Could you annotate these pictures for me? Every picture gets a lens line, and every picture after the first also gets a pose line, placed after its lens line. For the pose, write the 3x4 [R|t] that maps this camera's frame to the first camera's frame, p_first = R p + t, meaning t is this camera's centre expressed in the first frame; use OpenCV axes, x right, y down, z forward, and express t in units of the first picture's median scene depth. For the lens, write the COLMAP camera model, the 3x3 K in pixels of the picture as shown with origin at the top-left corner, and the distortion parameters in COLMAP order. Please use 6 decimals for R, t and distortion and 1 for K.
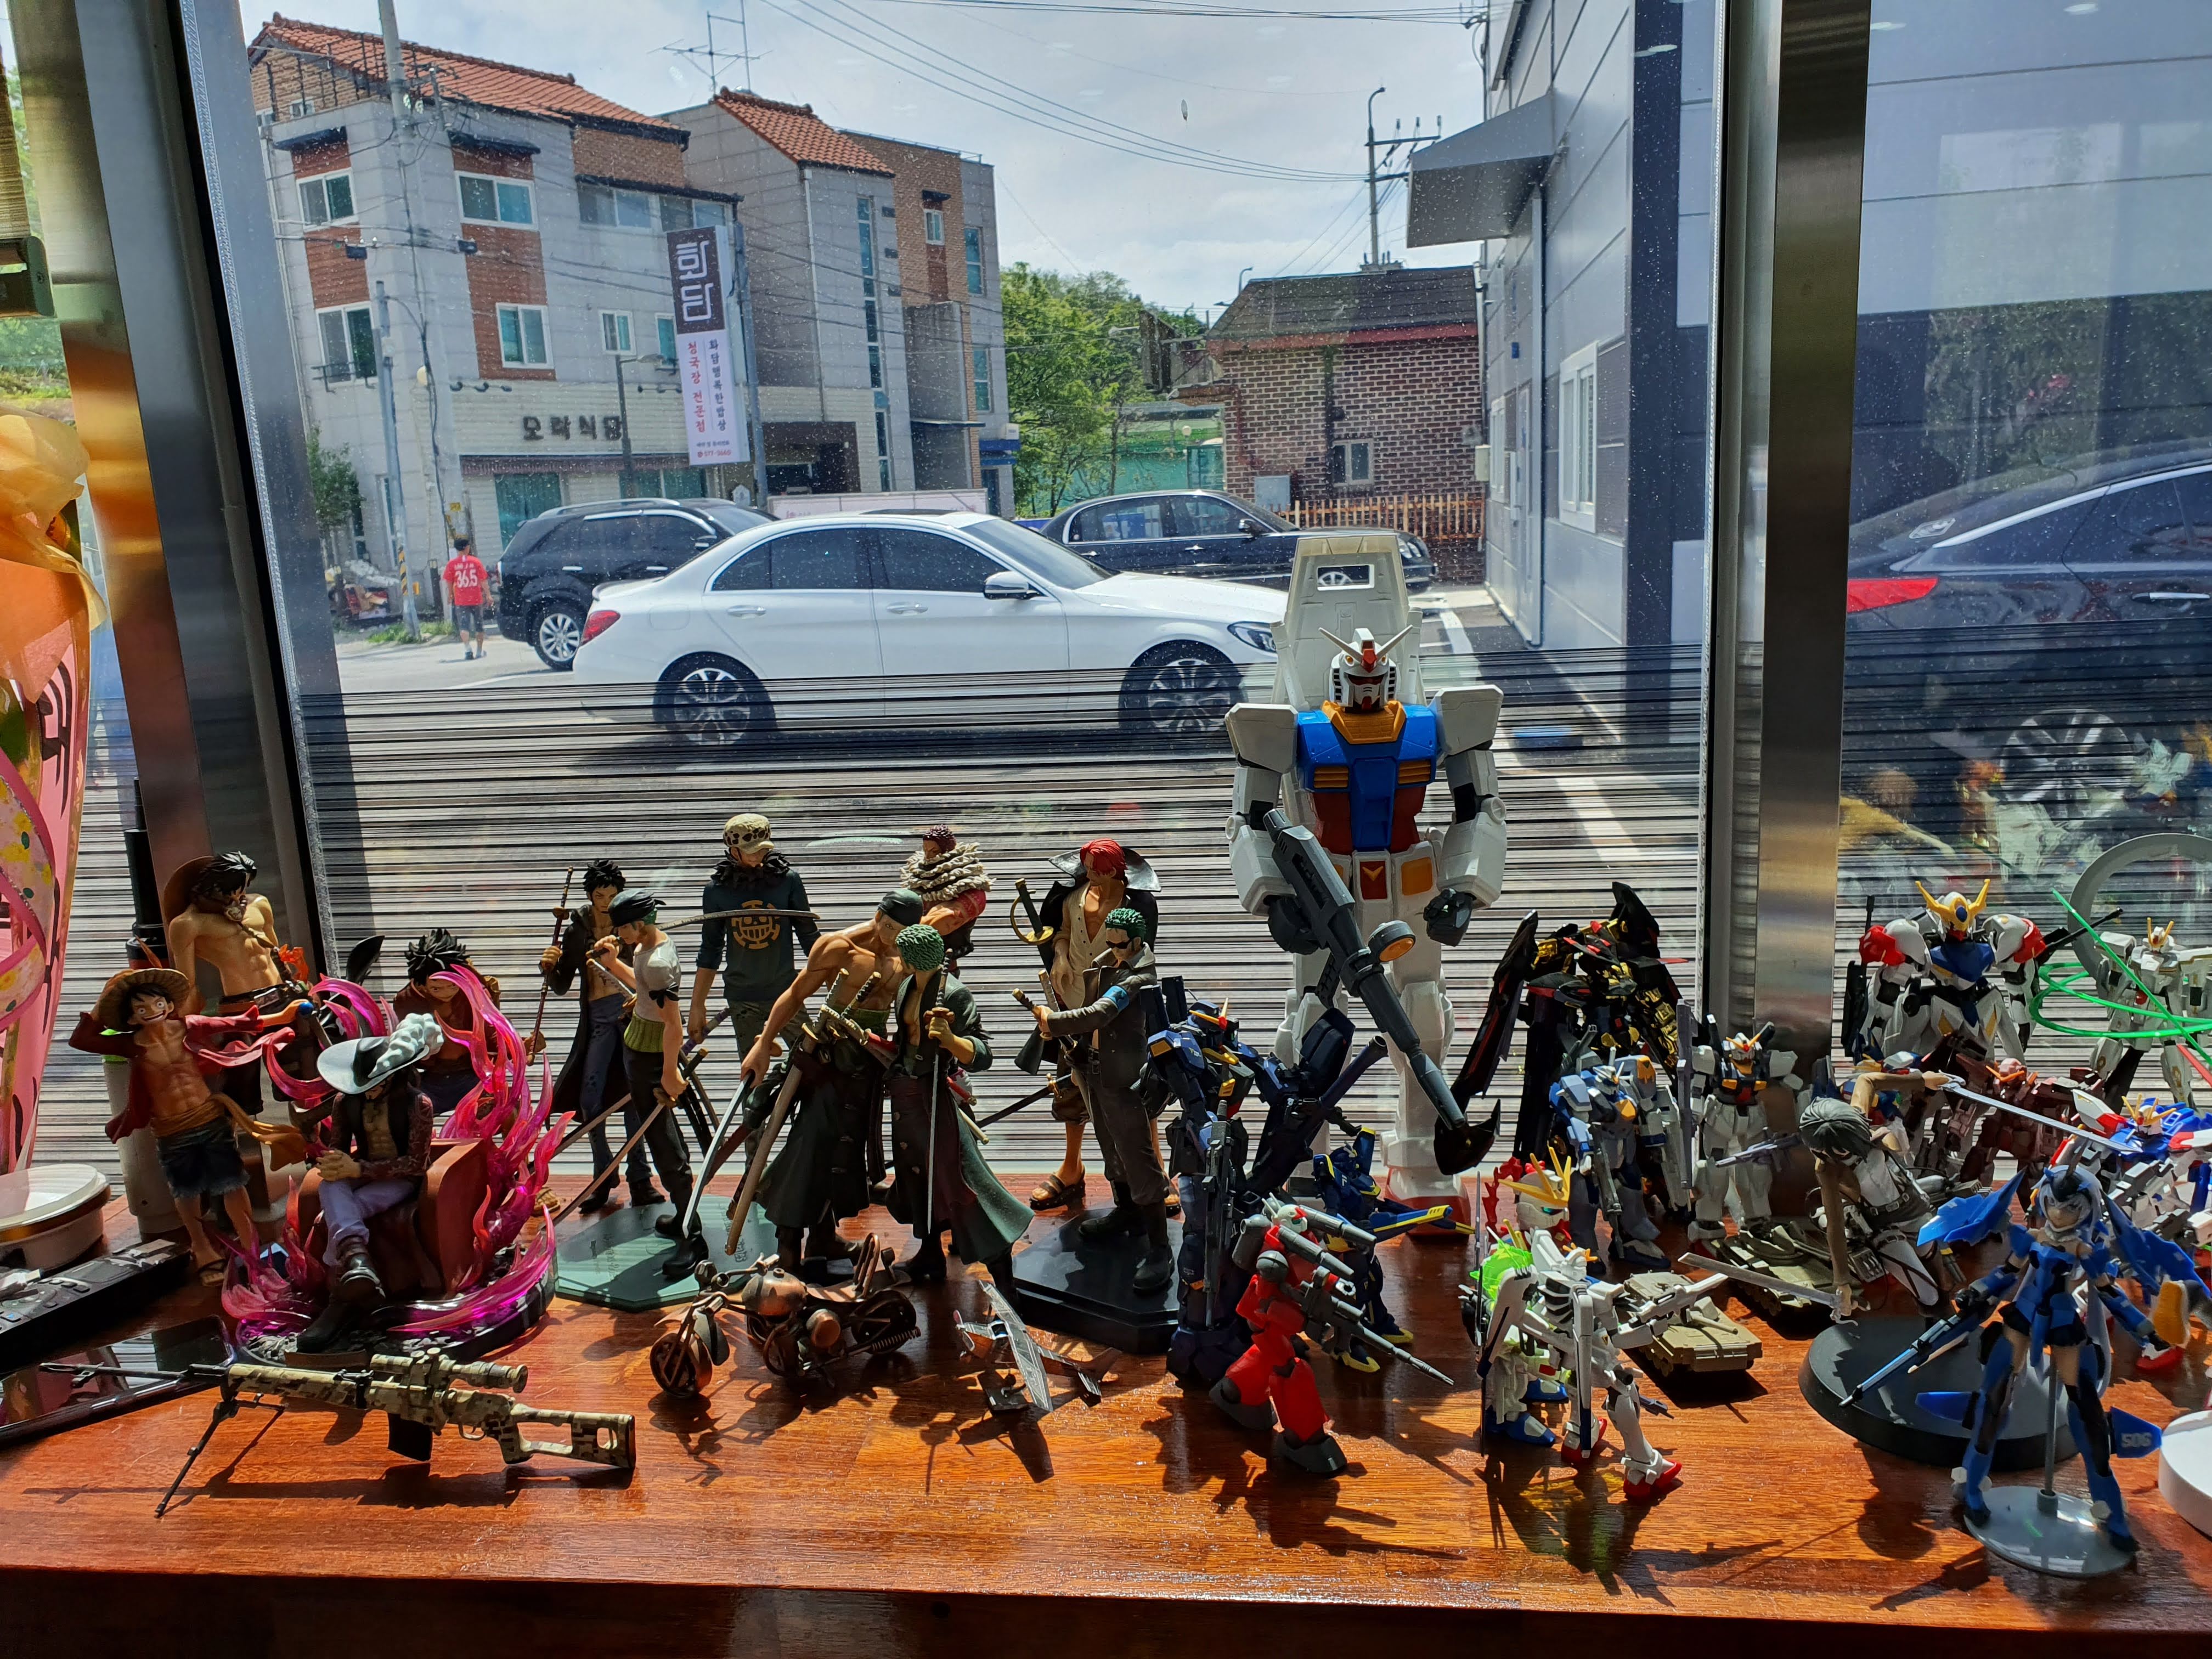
lens RADIAL K [[1671.0, 0, 1131.2], [0, 1671.0, 826.5], [0, 0, 1]] dist [0.059357, -0.028177]
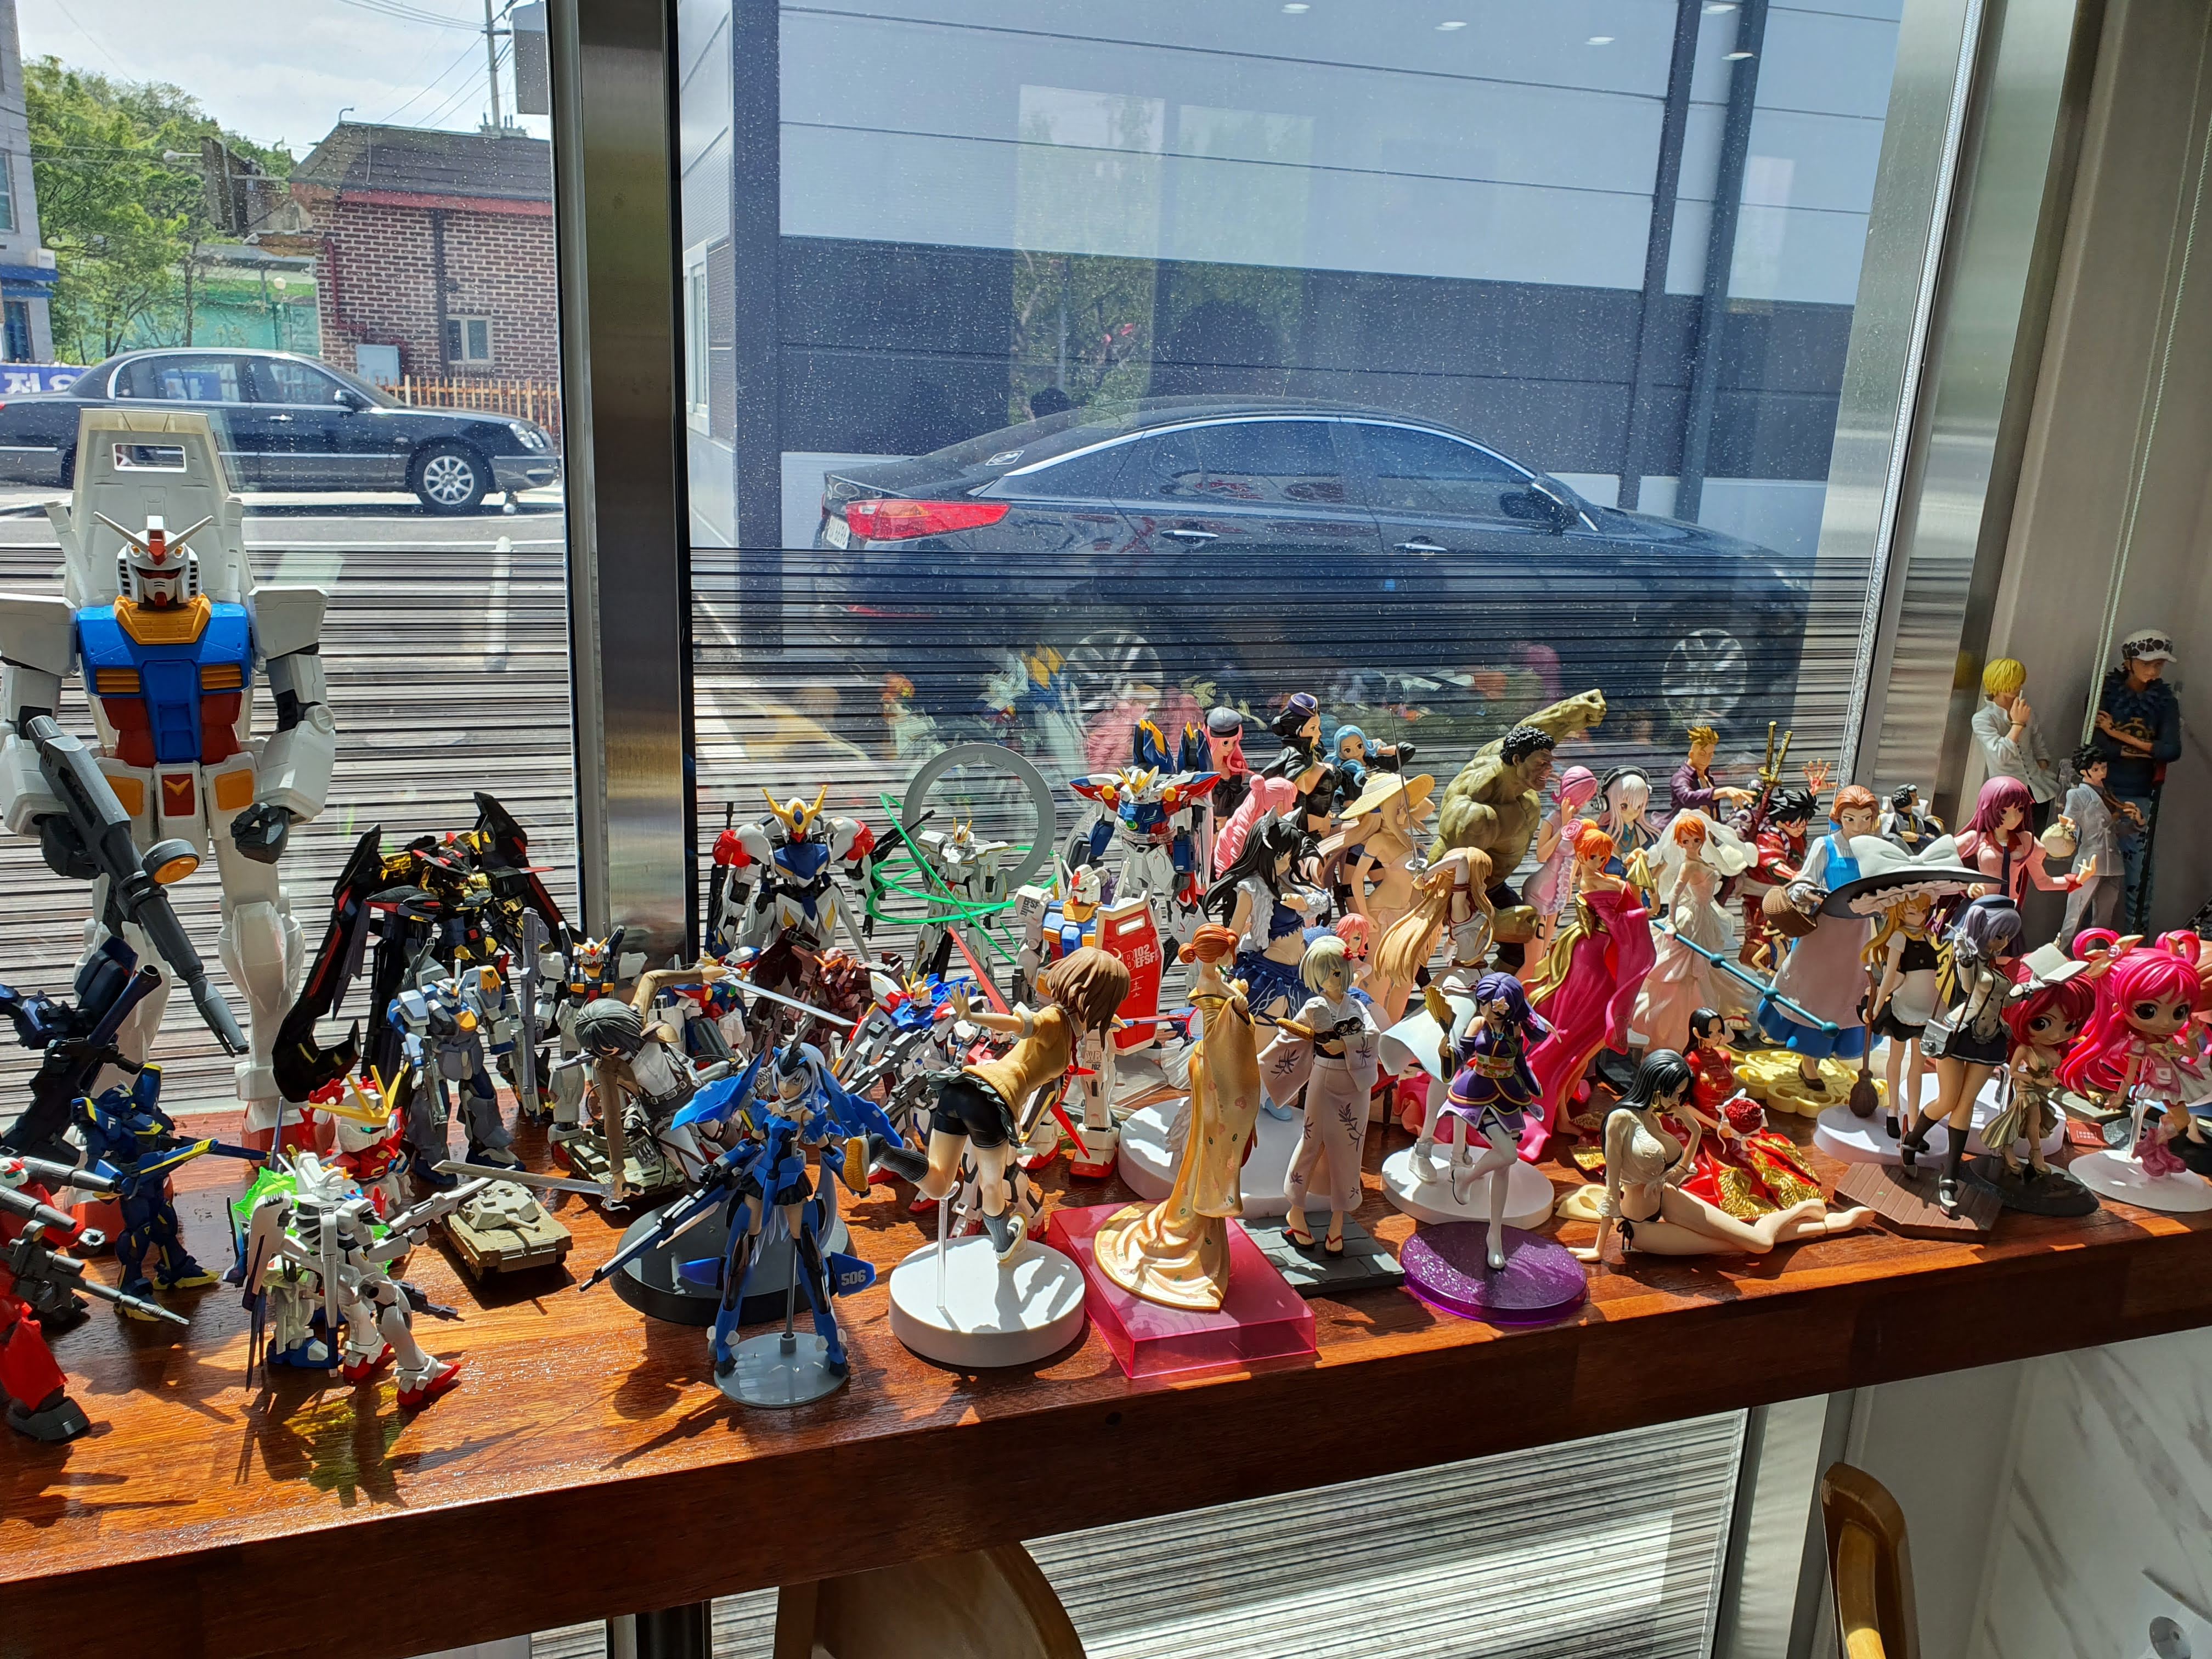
lens RADIAL K [[1671.0, 0, 1131.2], [0, 1671.0, 826.5], [0, 0, 1]] dist [0.059357, -0.028177]
pose [[0.913536, -0.021870, 0.406170, 0.245128], [-0.001476, 0.998369, 0.057076, -0.004039], [-0.406756, -0.052741, 0.912013, -0.063453]]
